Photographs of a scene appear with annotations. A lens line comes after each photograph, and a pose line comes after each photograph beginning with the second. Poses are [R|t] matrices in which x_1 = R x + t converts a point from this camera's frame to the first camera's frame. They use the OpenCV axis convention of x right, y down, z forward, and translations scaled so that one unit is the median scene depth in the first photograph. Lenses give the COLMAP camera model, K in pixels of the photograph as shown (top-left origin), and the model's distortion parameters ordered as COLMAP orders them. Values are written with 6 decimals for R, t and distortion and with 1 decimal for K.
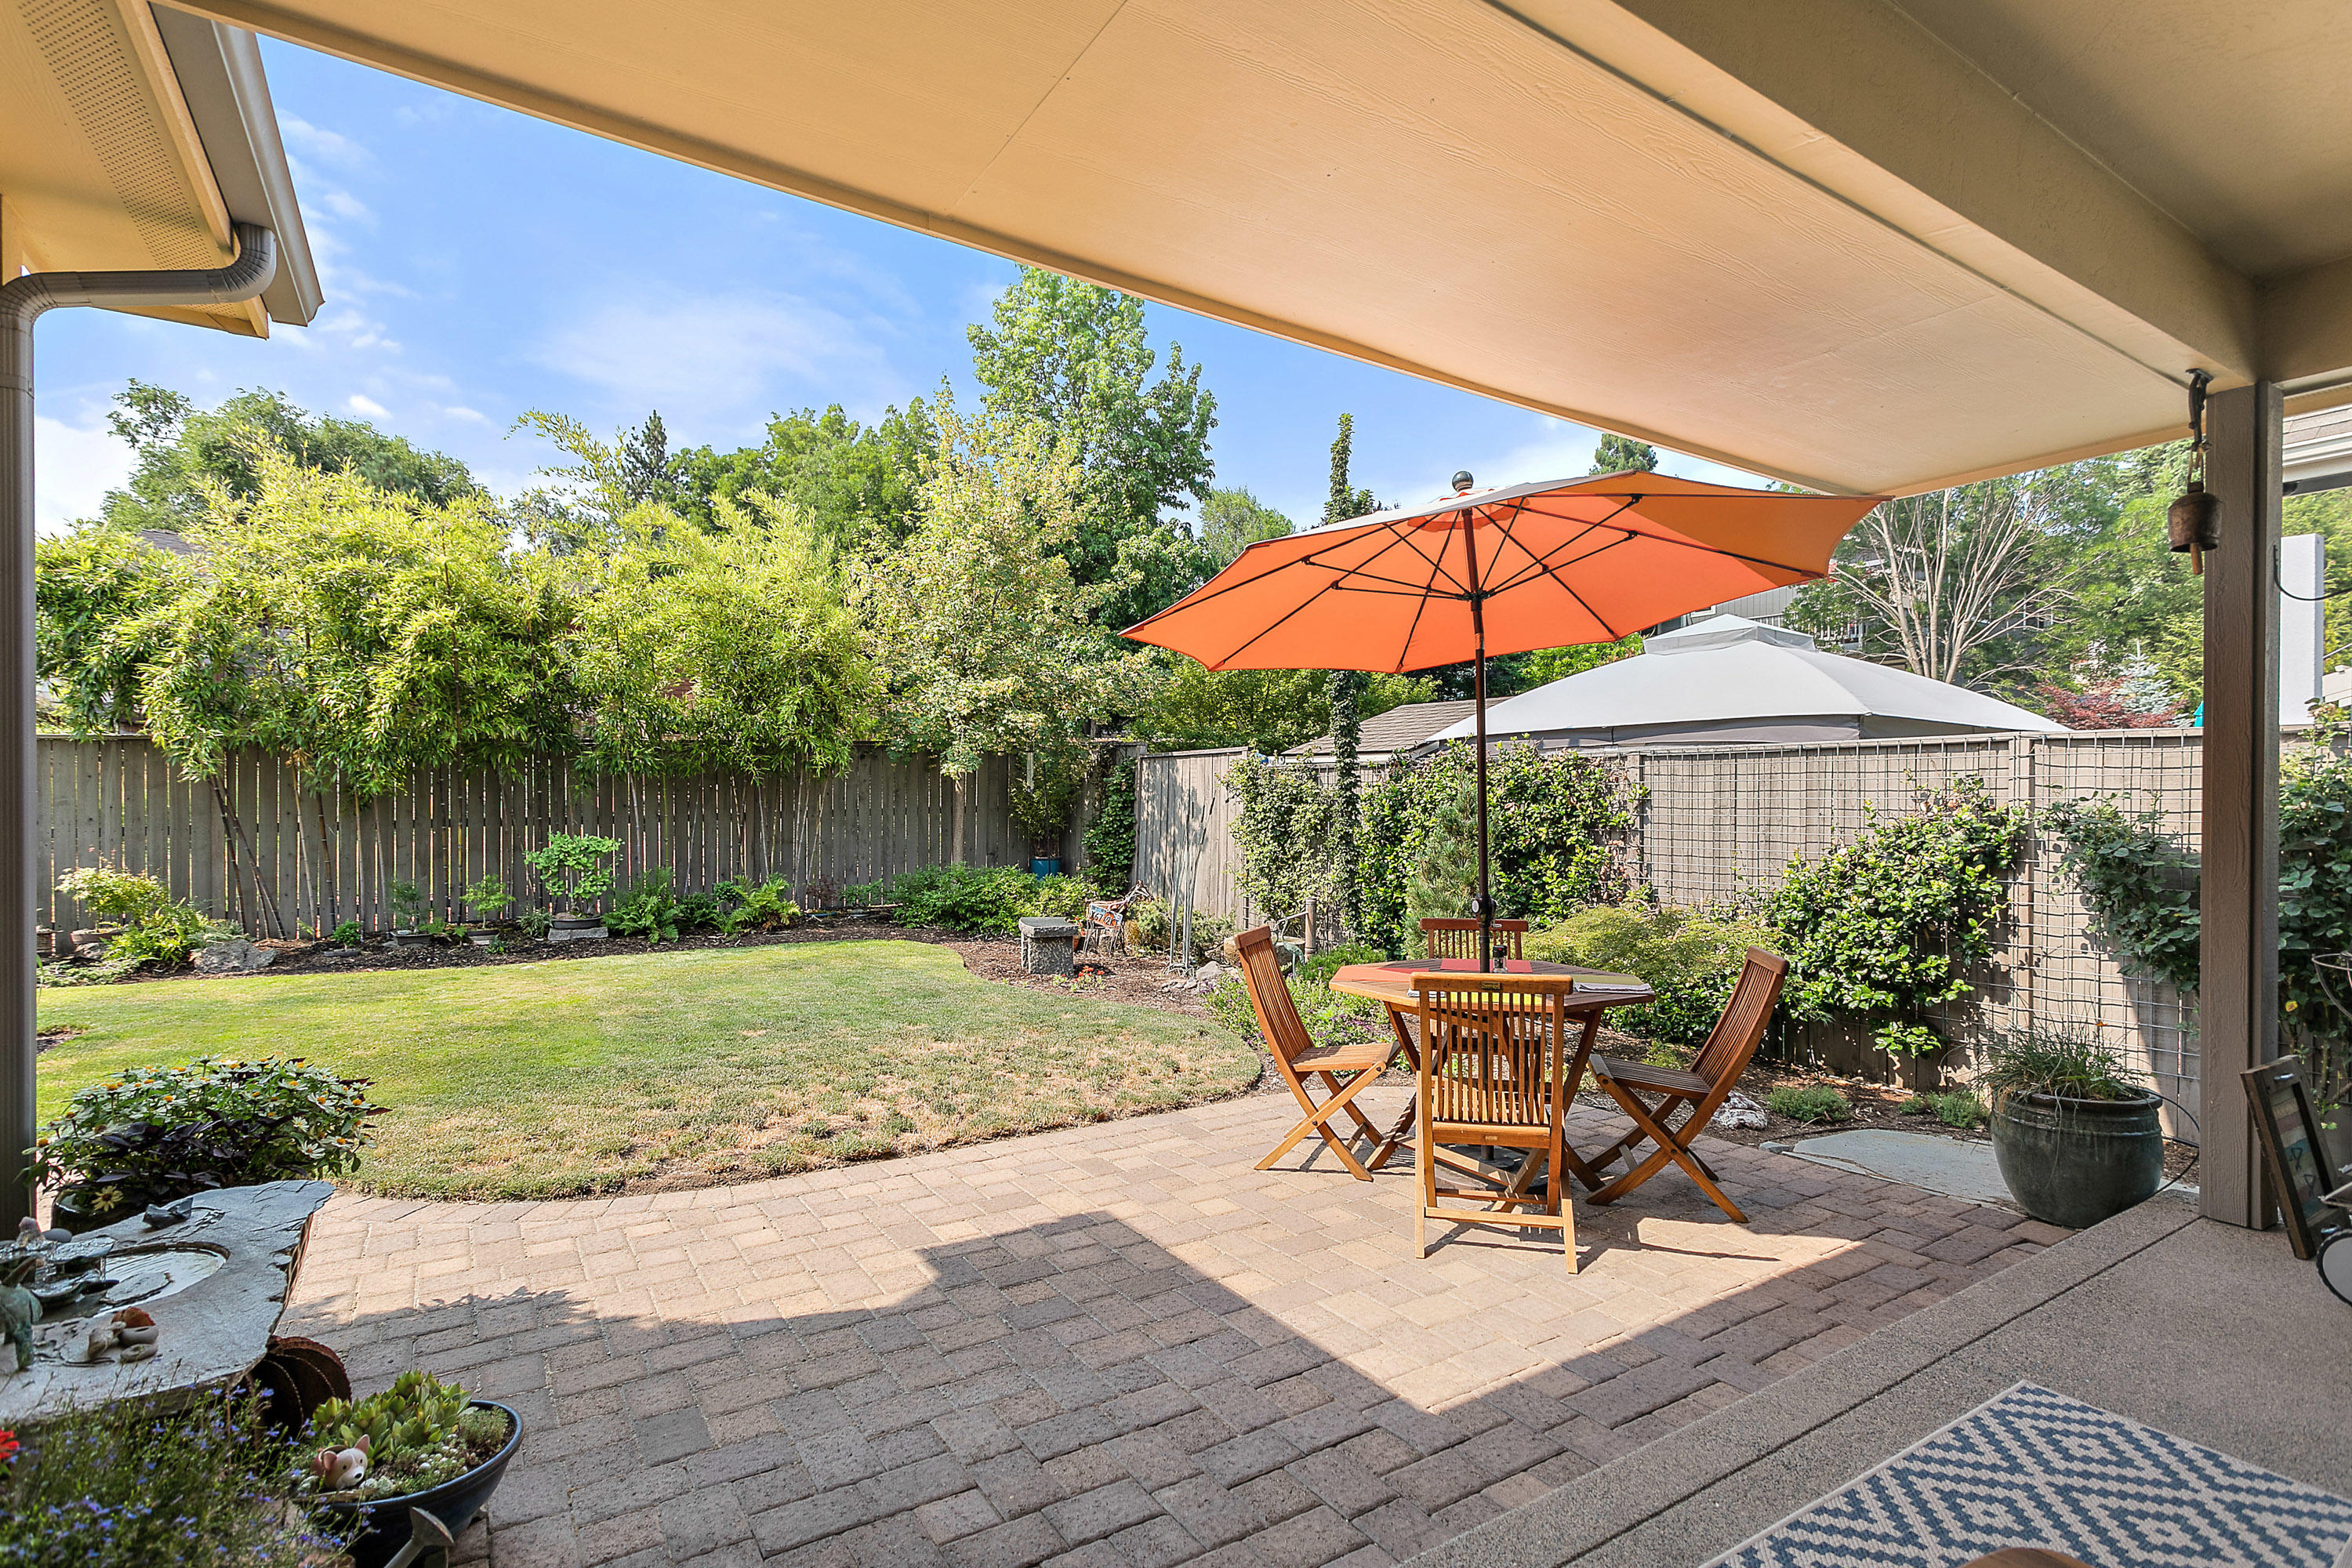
lens RADIAL K [[1130.2, 0, 1178.9], [0, 1130.2, 798.8], [0, 0, 1]] dist [0.001927, -0.001706]
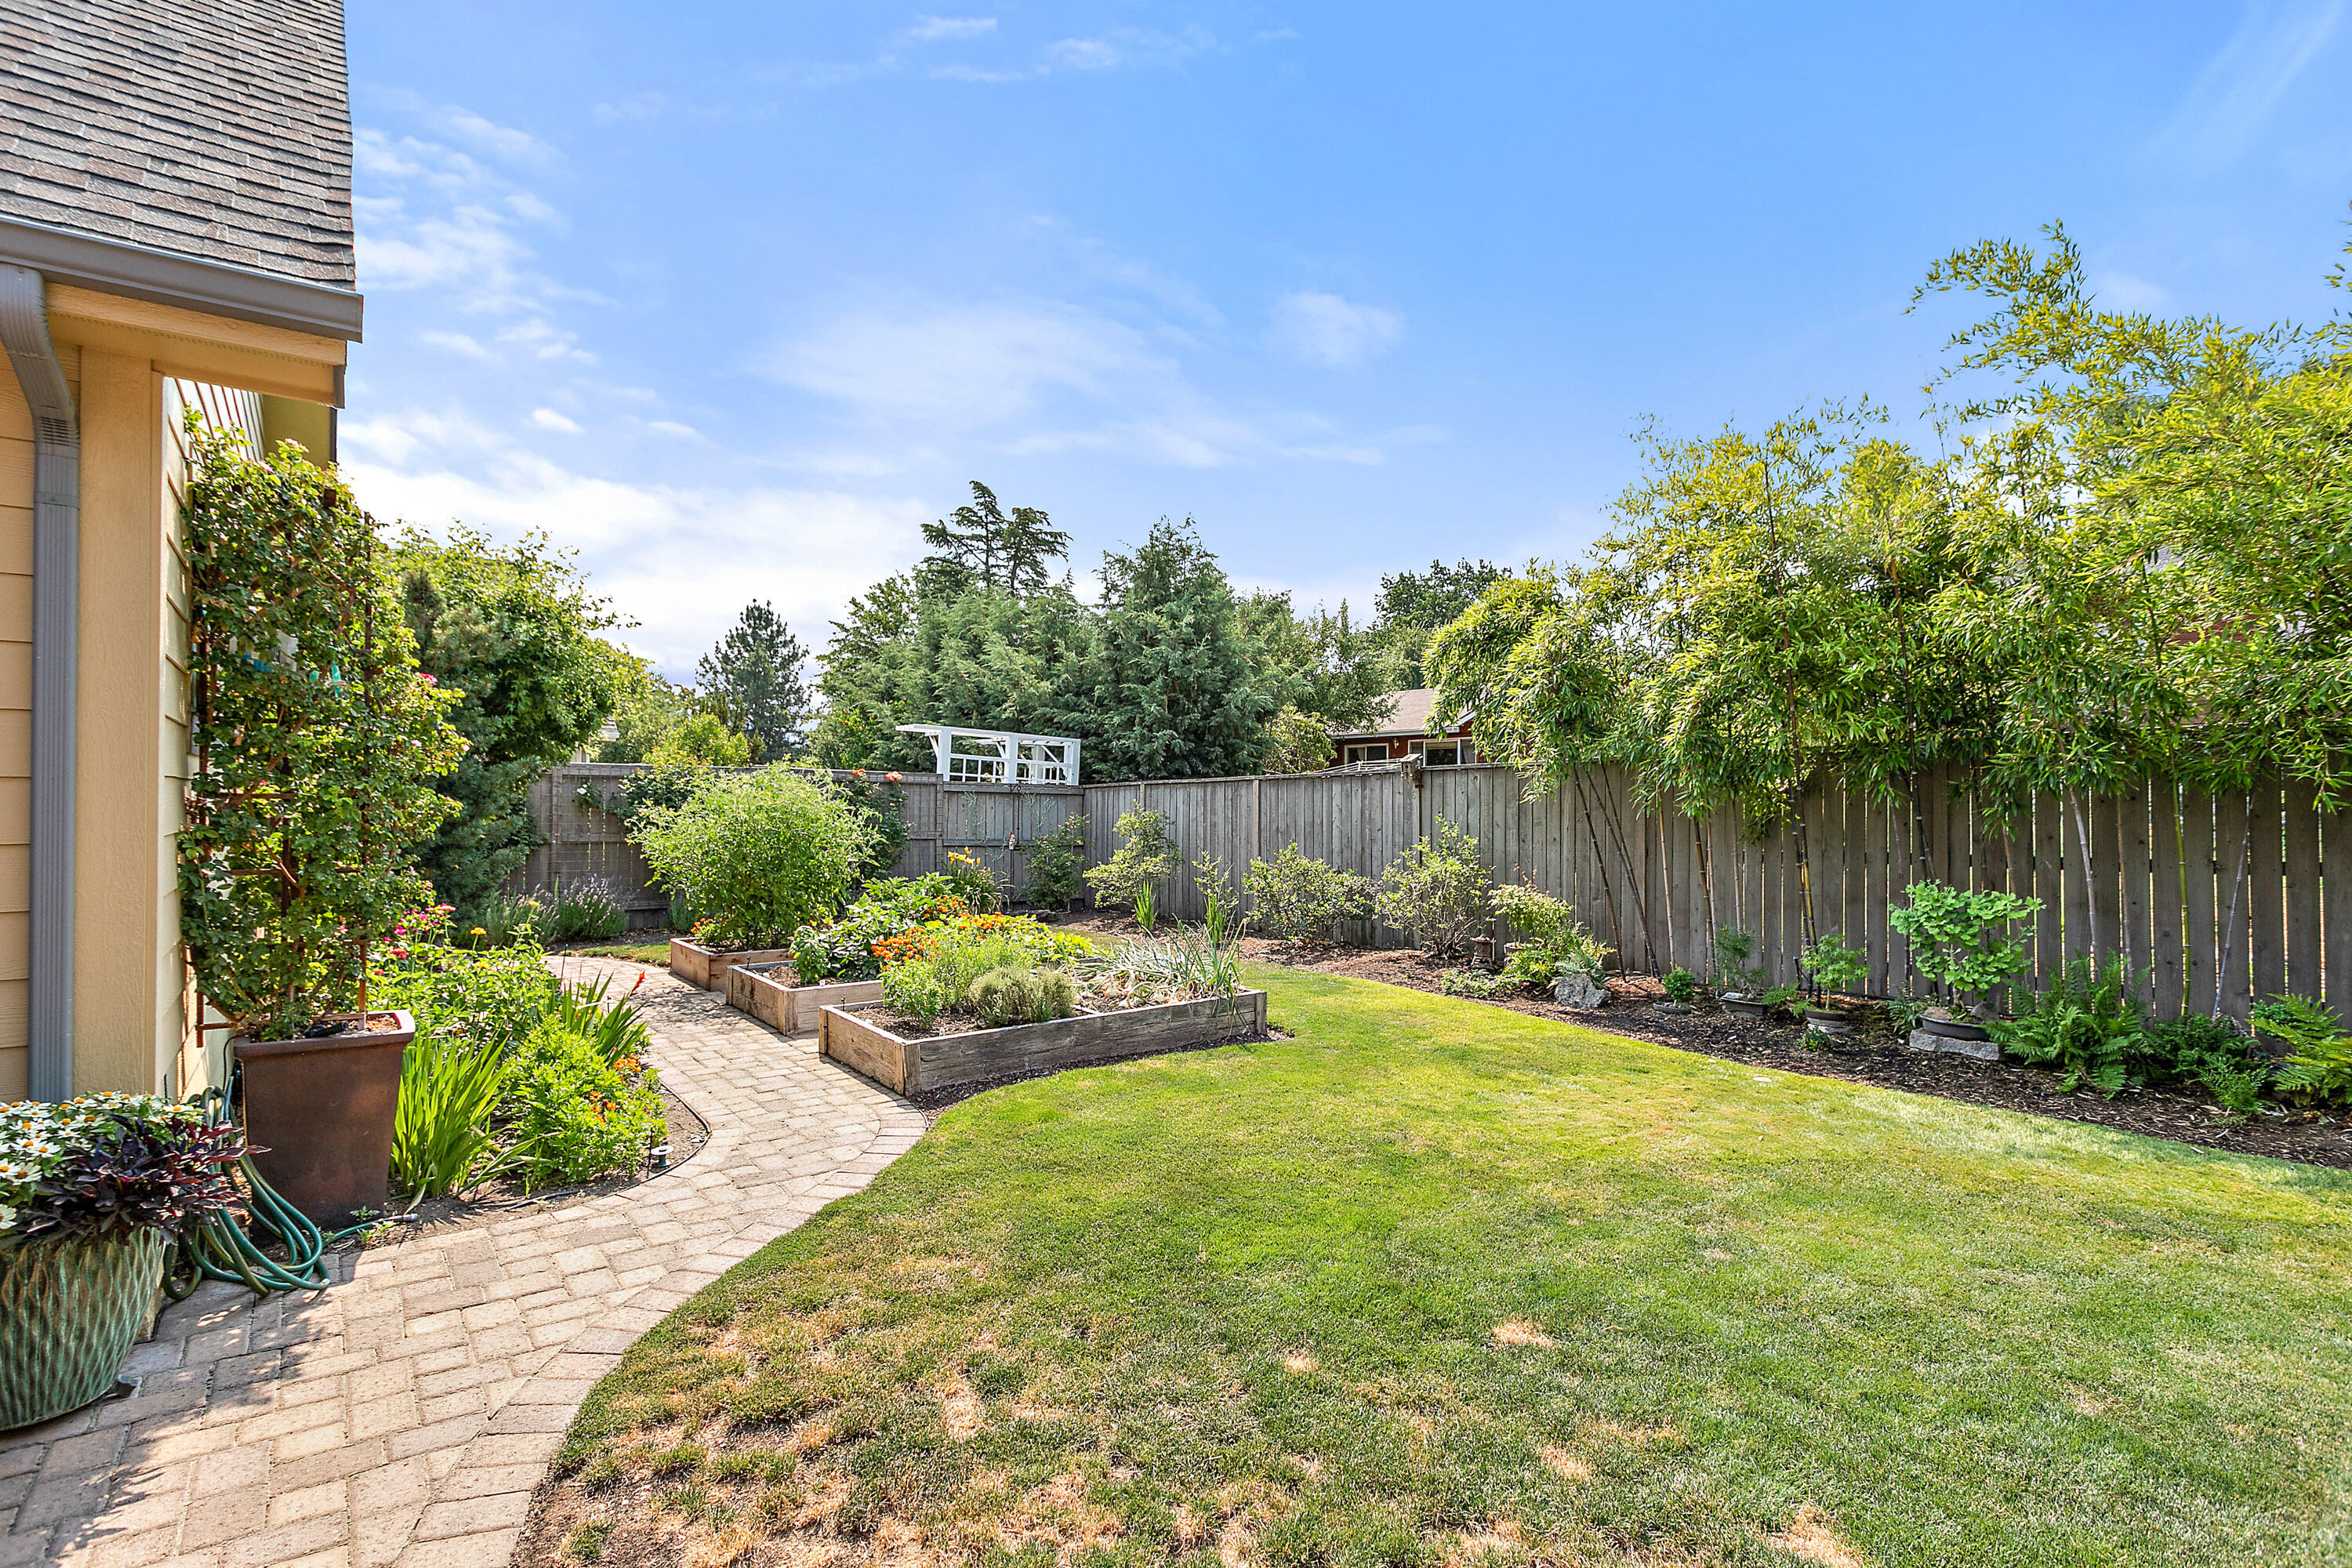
lens RADIAL K [[1130.2, 0, 1174.3], [0, 1130.2, 788.0], [0, 0, 1]] dist [0.001927, -0.001706]
pose [[0.074404, -0.012946, -0.997144, 0.149718], [-0.007401, 0.999881, -0.013534, -0.027328], [0.997201, 0.008387, 0.074300, 1.238059]]
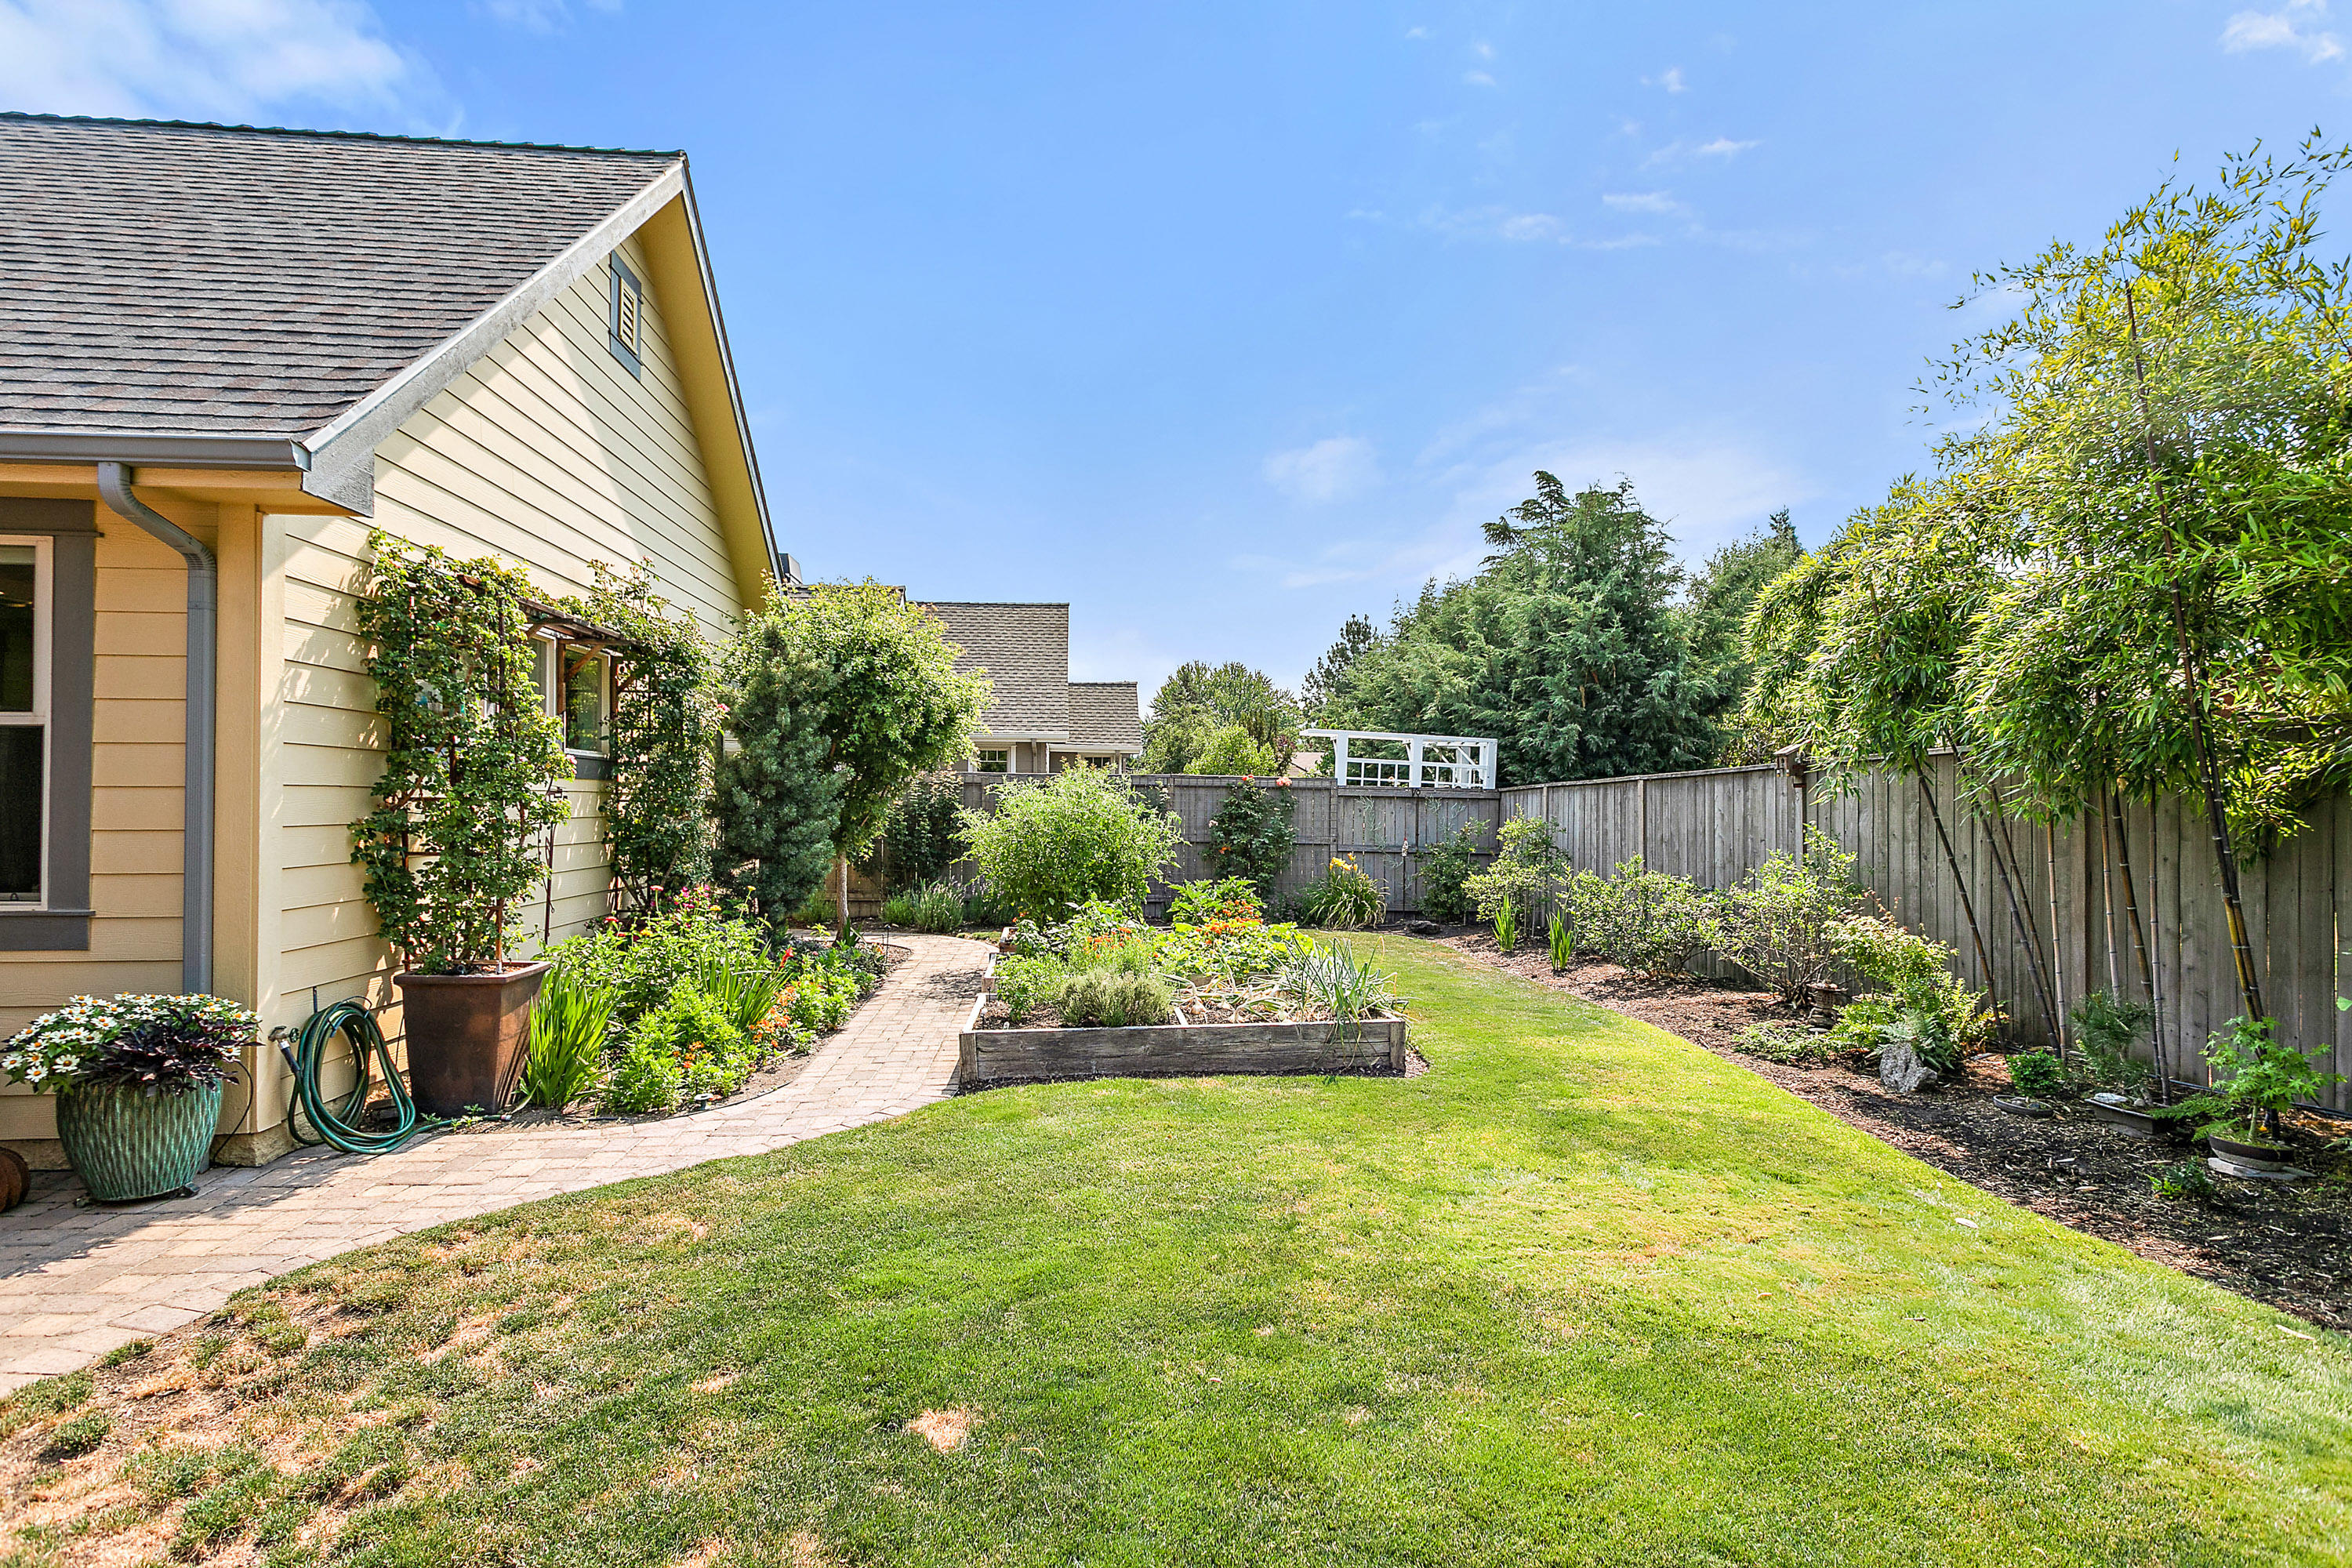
lens RADIAL K [[1130.2, 0, 1172.2], [0, 1130.2, 795.6], [0, 0, 1]] dist [0.001927, -0.001706]
pose [[-0.458604, -0.010153, -0.888583, -0.070772], [-0.007023, 0.999945, -0.007801, -0.028645], [0.888613, 0.002663, -0.458650, 1.918766]]
